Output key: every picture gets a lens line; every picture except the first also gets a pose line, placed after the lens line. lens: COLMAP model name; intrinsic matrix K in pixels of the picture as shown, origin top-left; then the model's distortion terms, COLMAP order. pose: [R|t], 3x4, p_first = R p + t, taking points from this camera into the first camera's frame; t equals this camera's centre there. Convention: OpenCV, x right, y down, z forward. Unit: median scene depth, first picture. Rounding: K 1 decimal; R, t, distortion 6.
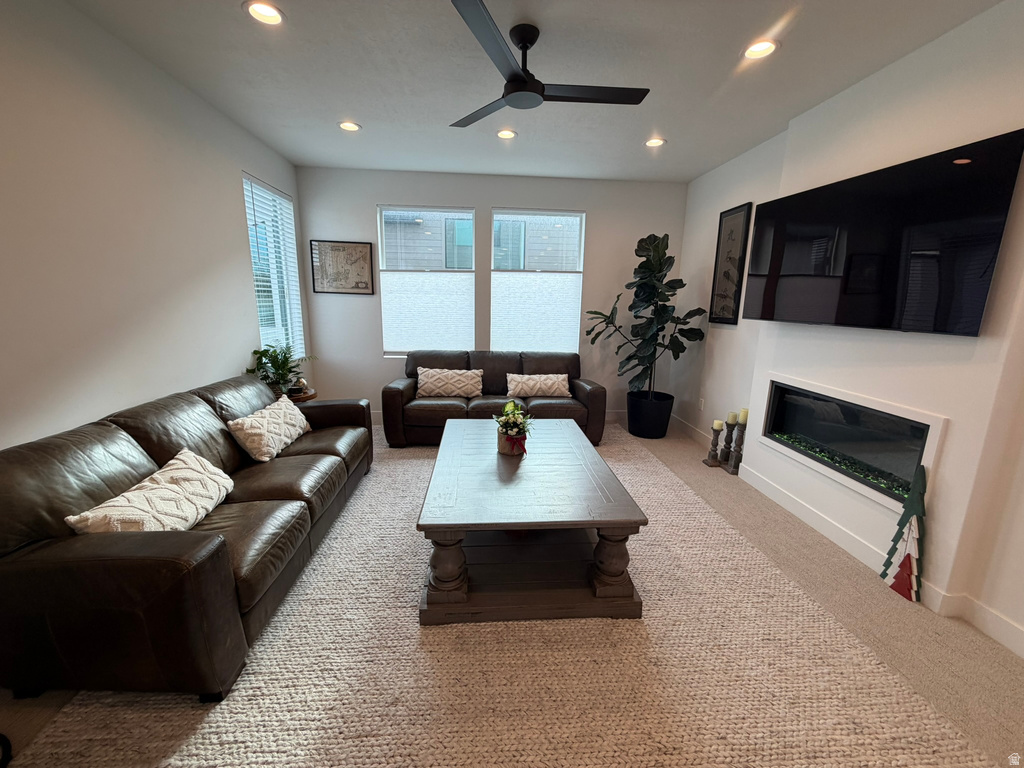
lens RADIAL K [[407.8, 0, 508.8], [0, 407.8, 384.4], [0, 0, 1]] dist [0.002305, -0.000200]
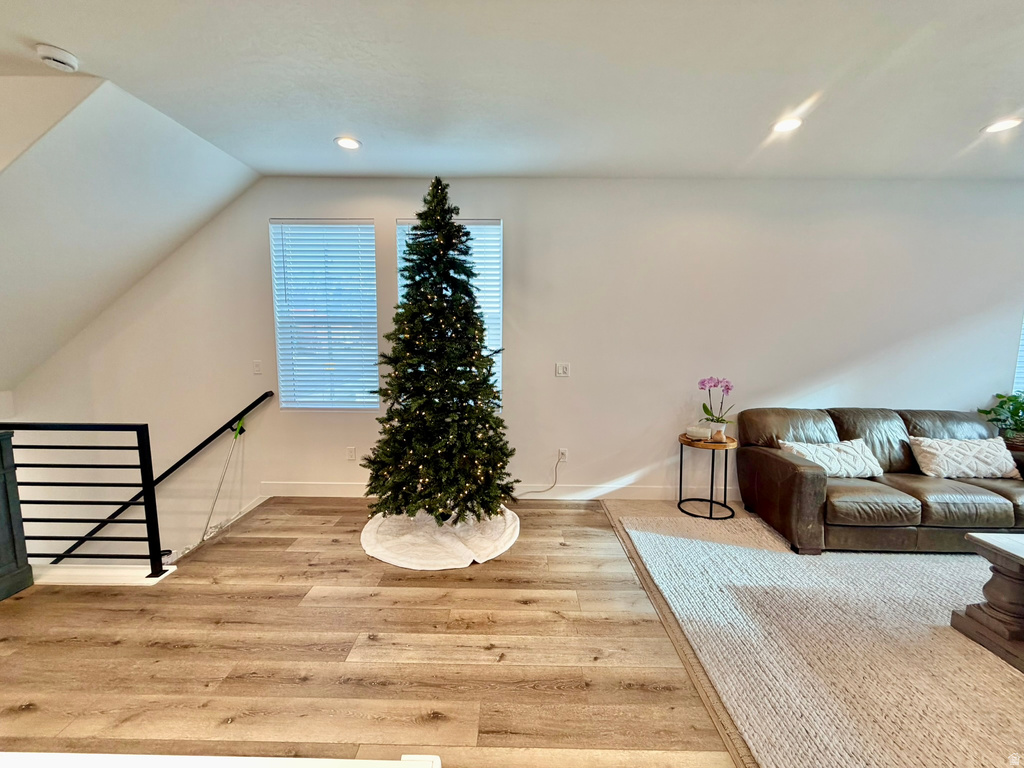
lens RADIAL K [[407.8, 0, 508.8], [0, 407.8, 384.4], [0, 0, 1]] dist [0.002305, -0.000200]
pose [[-0.081364, 0.099141, -0.991741, 0.532923], [-0.217220, 0.969357, 0.114725, 0.046142], [0.972726, 0.224760, -0.057336, -0.157382]]
